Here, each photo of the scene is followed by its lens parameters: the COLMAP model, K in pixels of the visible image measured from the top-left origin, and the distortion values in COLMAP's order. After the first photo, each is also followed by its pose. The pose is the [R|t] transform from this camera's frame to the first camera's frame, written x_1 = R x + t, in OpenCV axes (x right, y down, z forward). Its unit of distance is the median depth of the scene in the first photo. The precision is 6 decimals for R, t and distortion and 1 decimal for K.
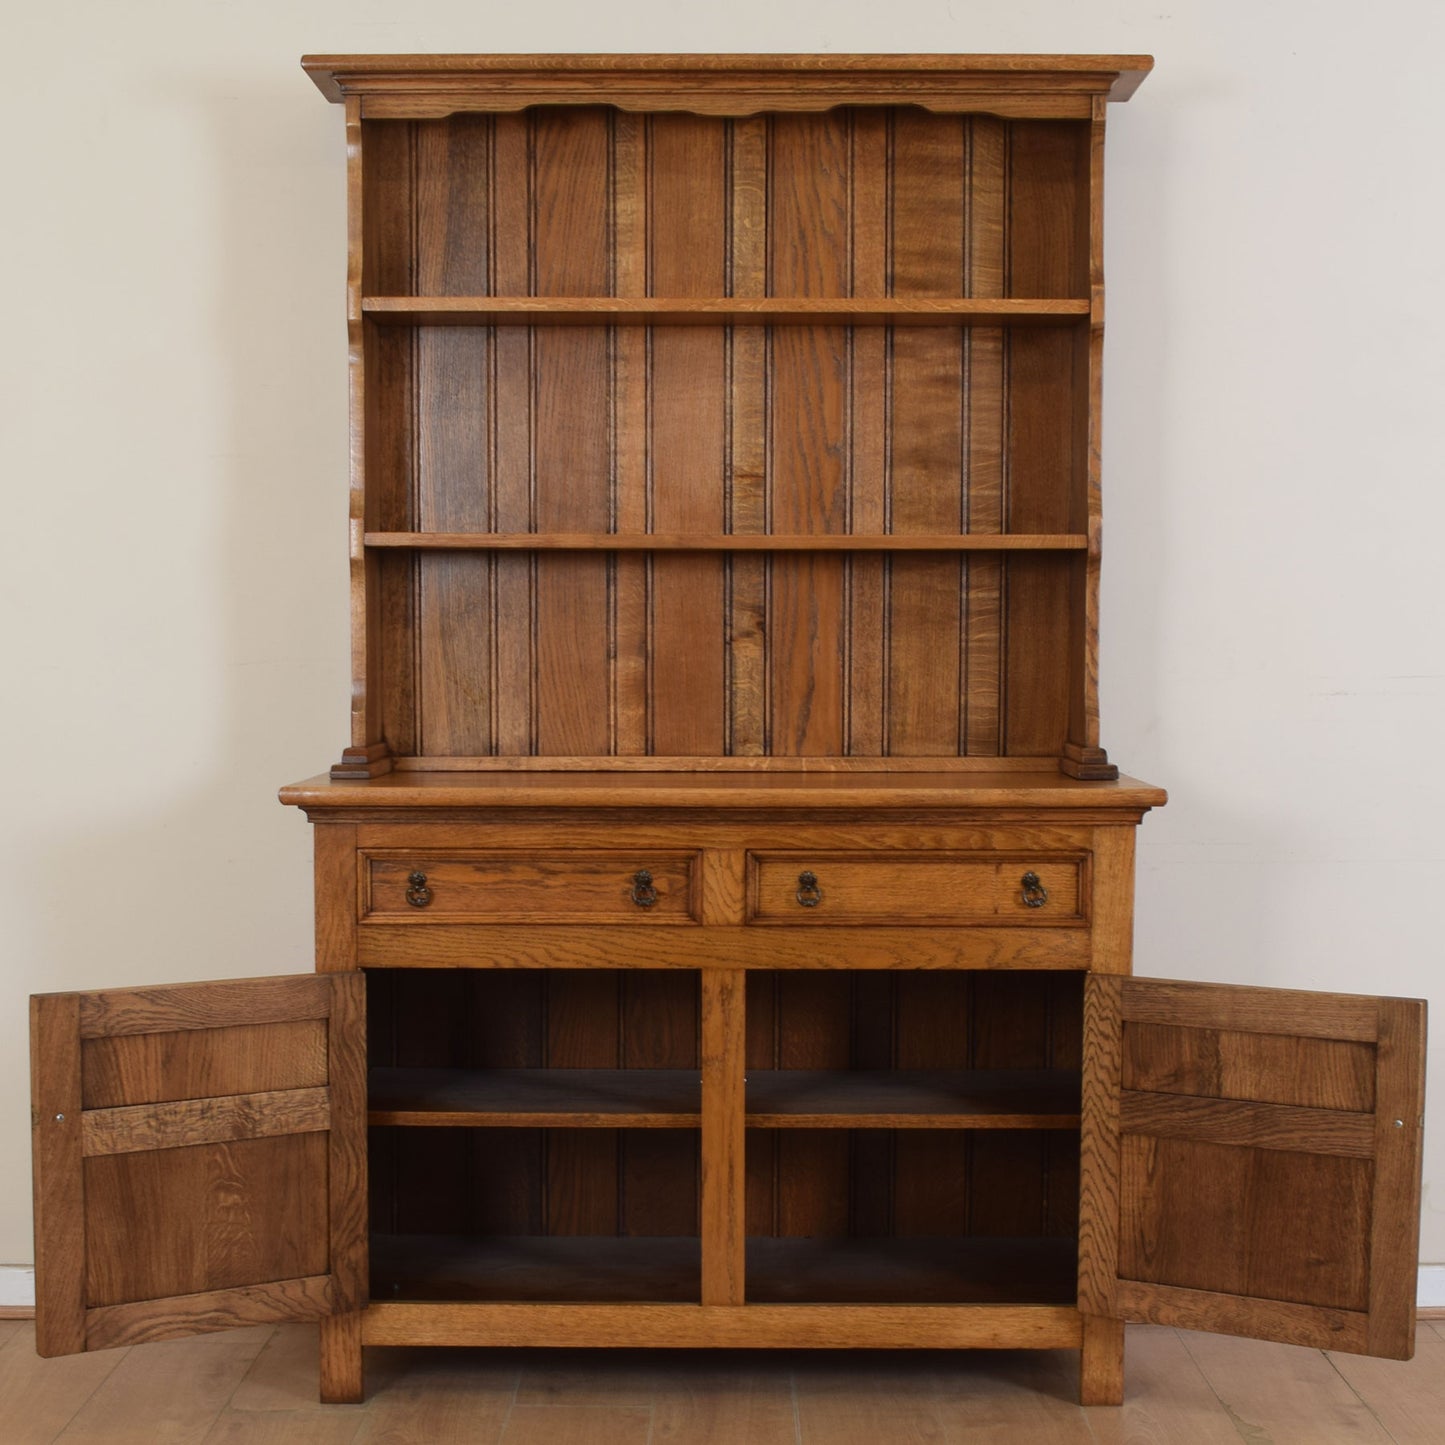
lens RADIAL K [[2581.3, 0, 662.4], [0, 2581.3, 877.1], [0, 0, 1]] dist [-0.072612, -0.046247]
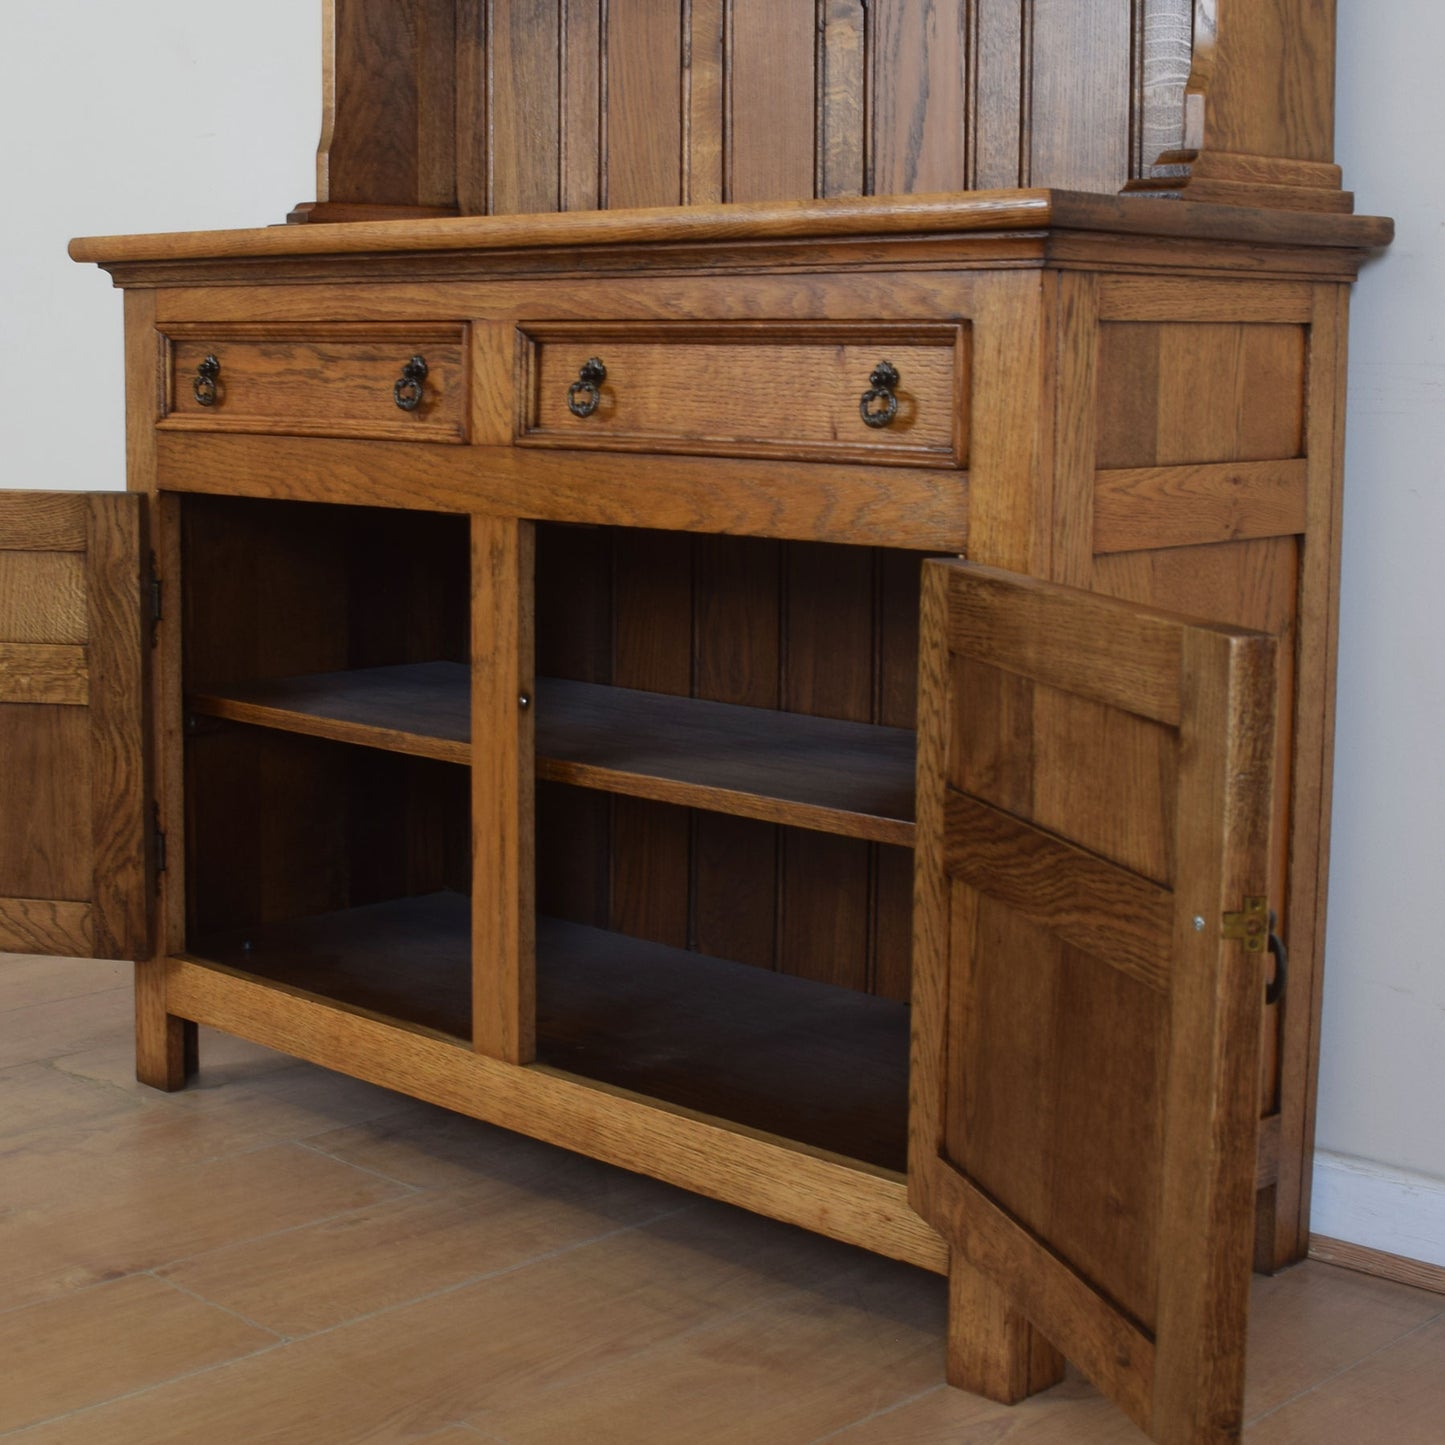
lens RADIAL K [[2497.8, 0, 667.7], [0, 2497.8, 635.4], [0, 0, 1]] dist [-0.086628, -0.004066]
pose [[0.715080, 0.083372, -0.694053, 0.468474], [-0.073374, 0.996330, 0.044085, 0.034461], [0.695181, 0.019401, 0.718573, 0.596140]]
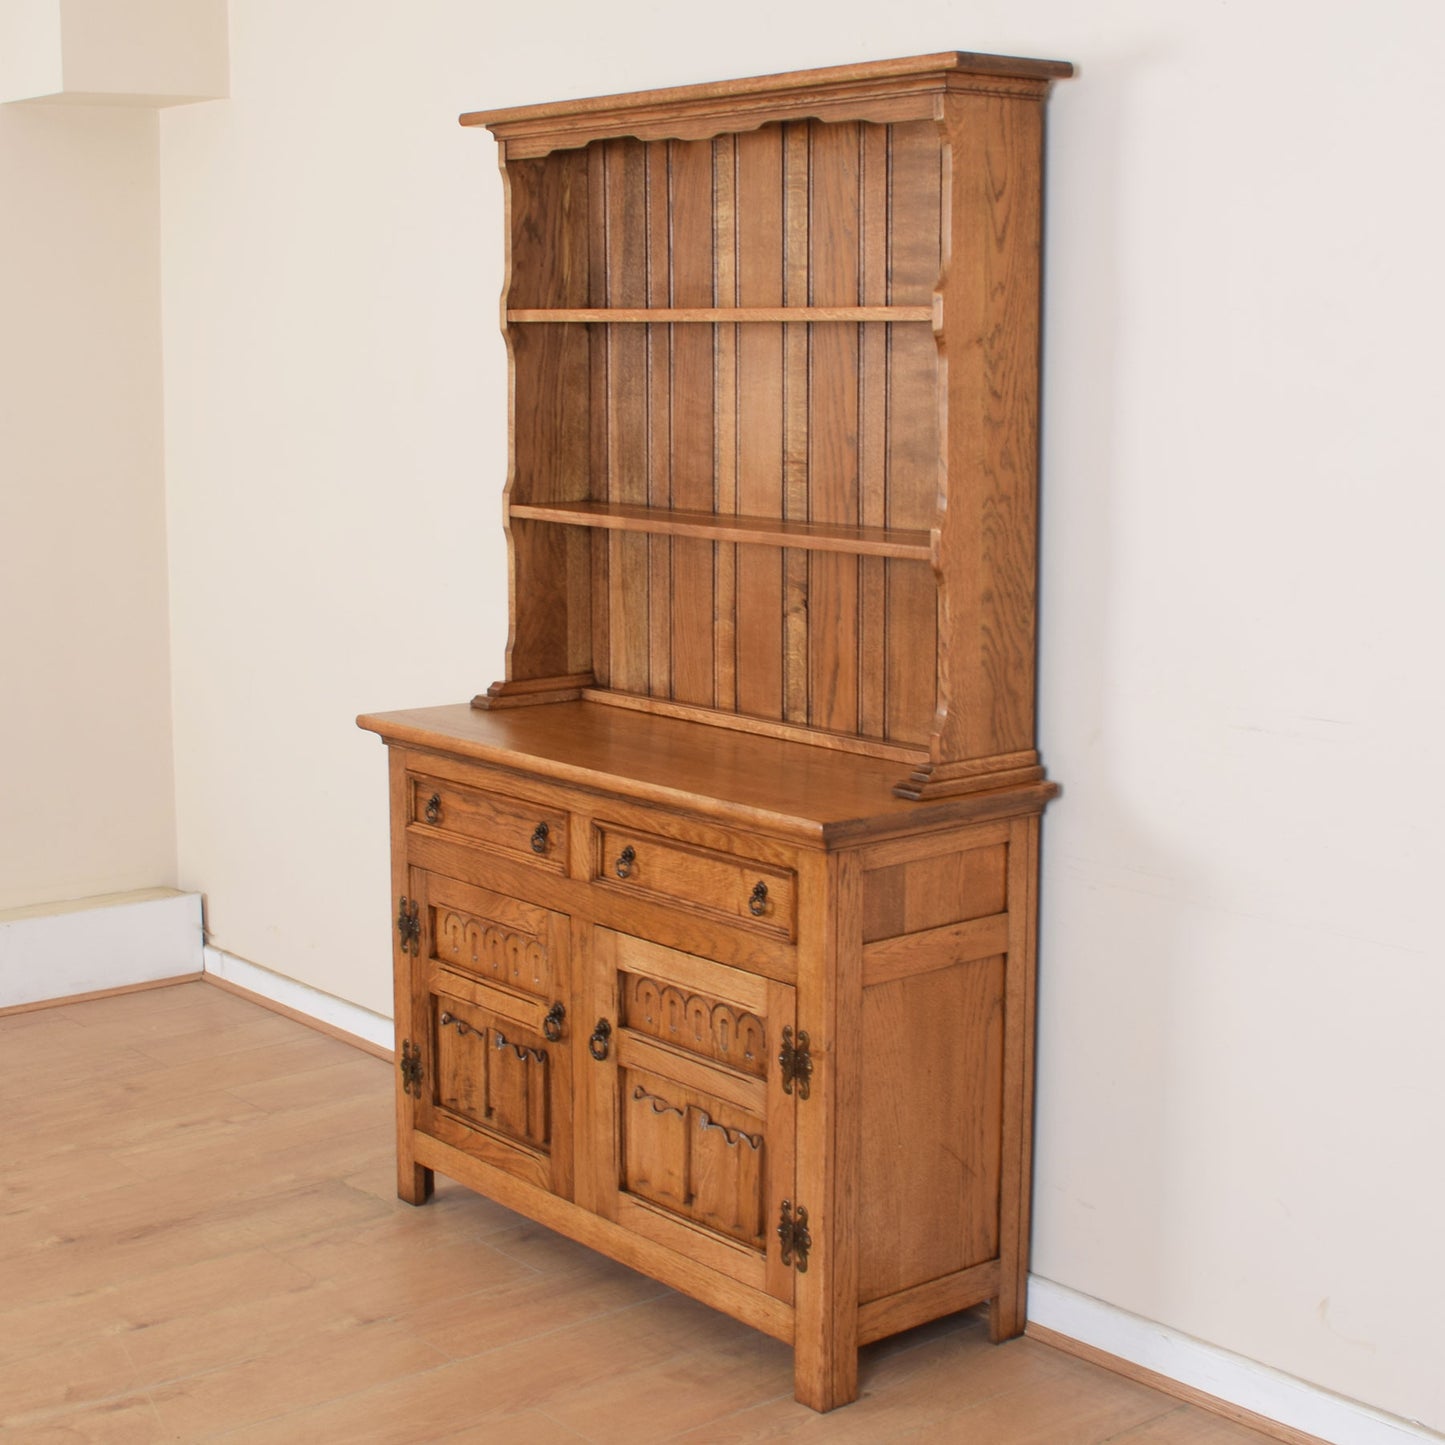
lens RADIAL K [[2427.2, 0, 715.3], [0, 2427.2, 694.2], [0, 0, 1]] dist [-0.099077, 0.092181]
pose [[0.638532, 0.113134, -0.761234, 0.853444], [-0.071871, 0.993579, 0.087379, -0.158345], [0.766232, -0.001084, 0.642563, 0.360419]]
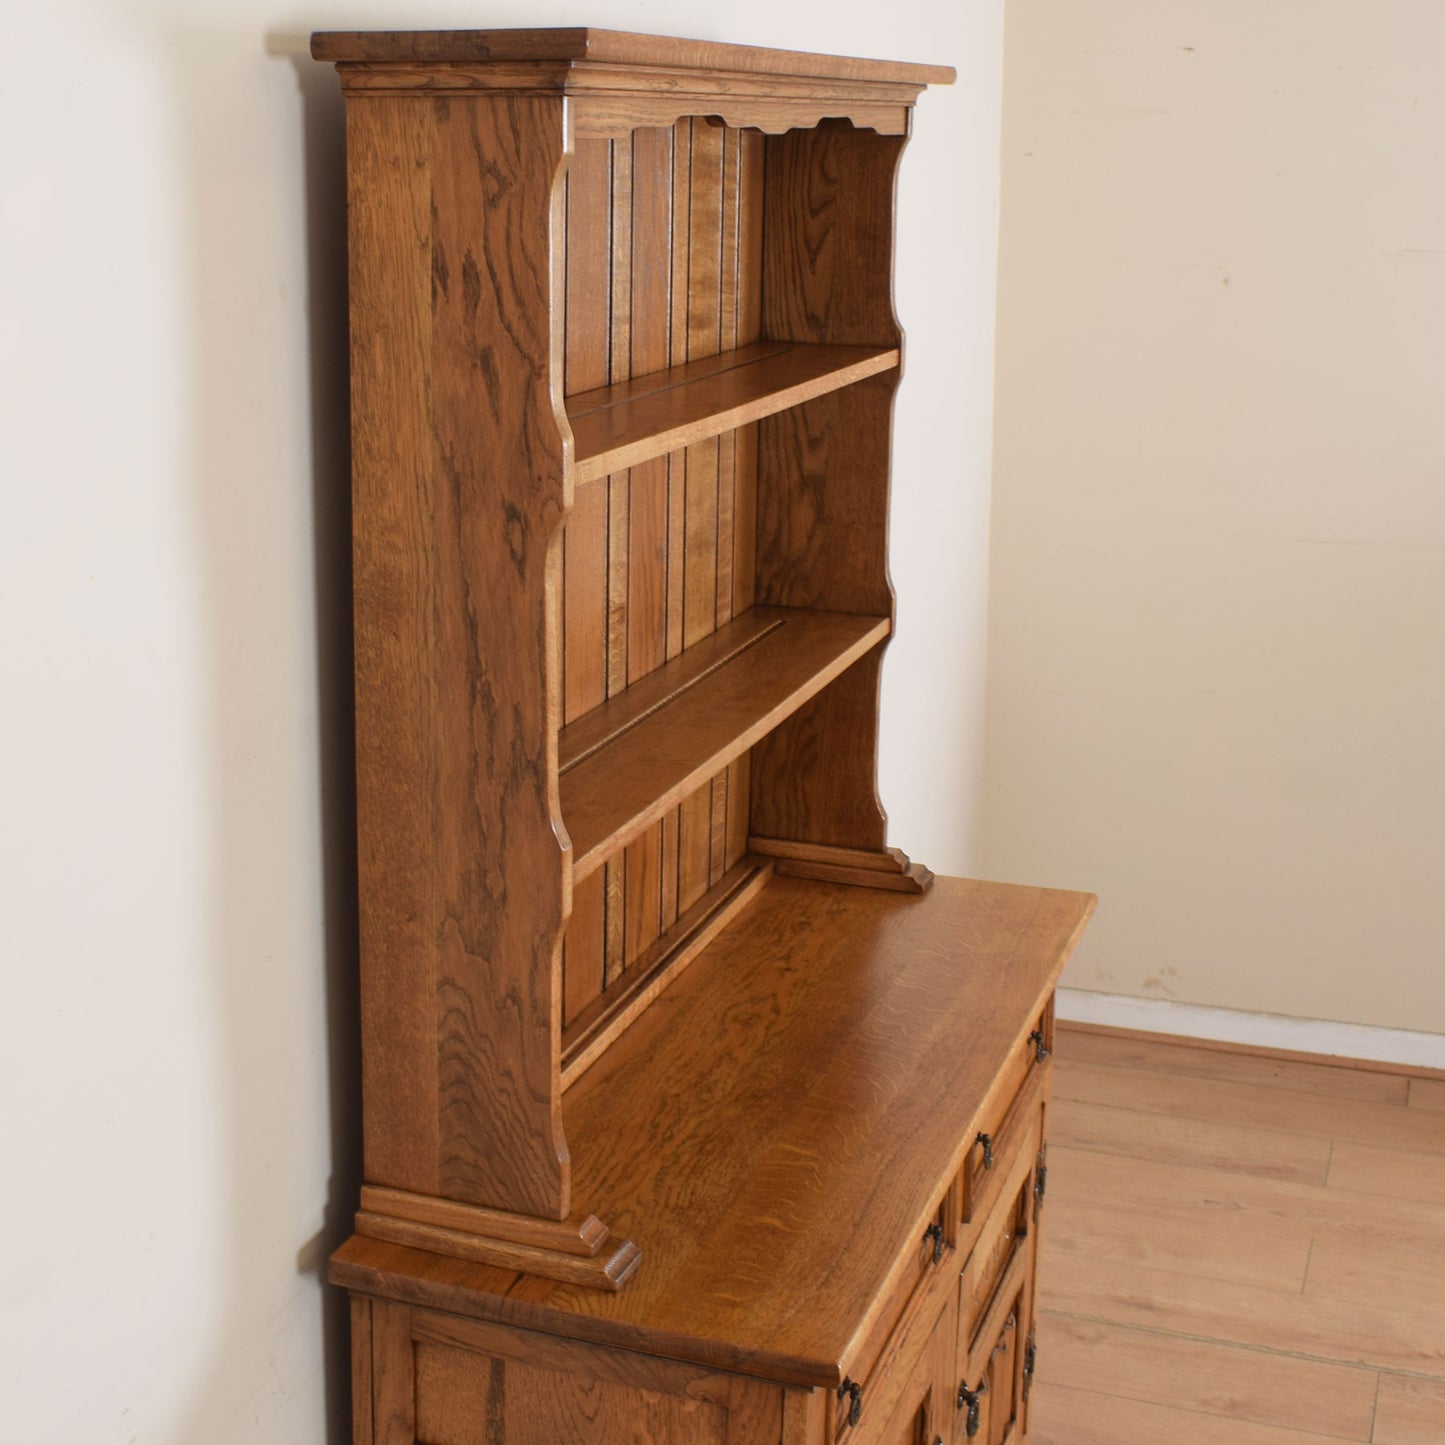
lens RADIAL K [[2427.2, 0, 715.3], [0, 2427.2, 694.2], [0, 0, 1]] dist [-0.099077, 0.092181]
pose [[0.295441, -0.217985, 0.930160, -0.633827], [0.071776, 0.975934, 0.205915, -0.292484], [-0.952661, 0.005927, 0.303977, 0.839102]]
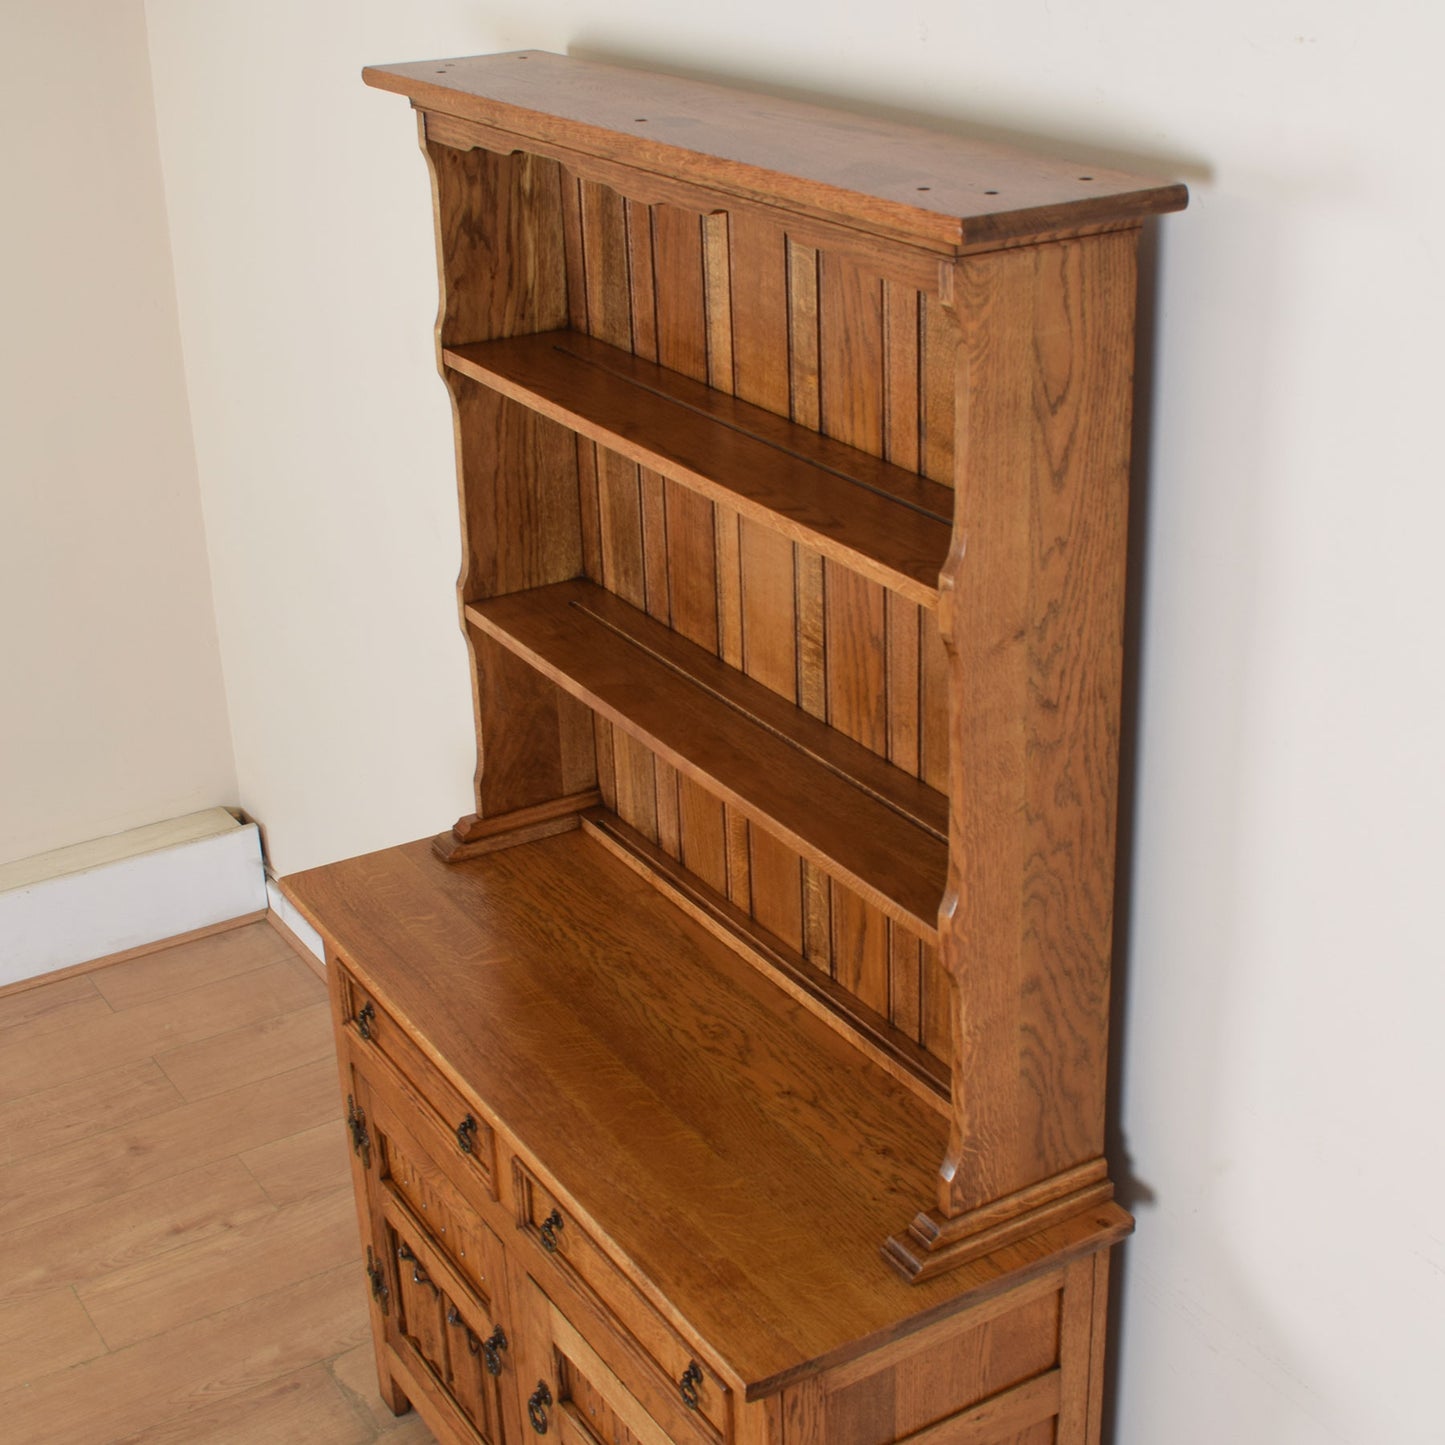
lens RADIAL K [[2256.0, 0, 771.3], [0, 2256.0, 721.2], [0, 0, 1]] dist [-0.078596, -0.036217]
pose [[0.534181, 0.328036, -0.779129, 0.586608], [-0.054198, 0.933036, 0.355676, -0.395387], [0.843631, -0.147768, 0.516190, 0.710321]]
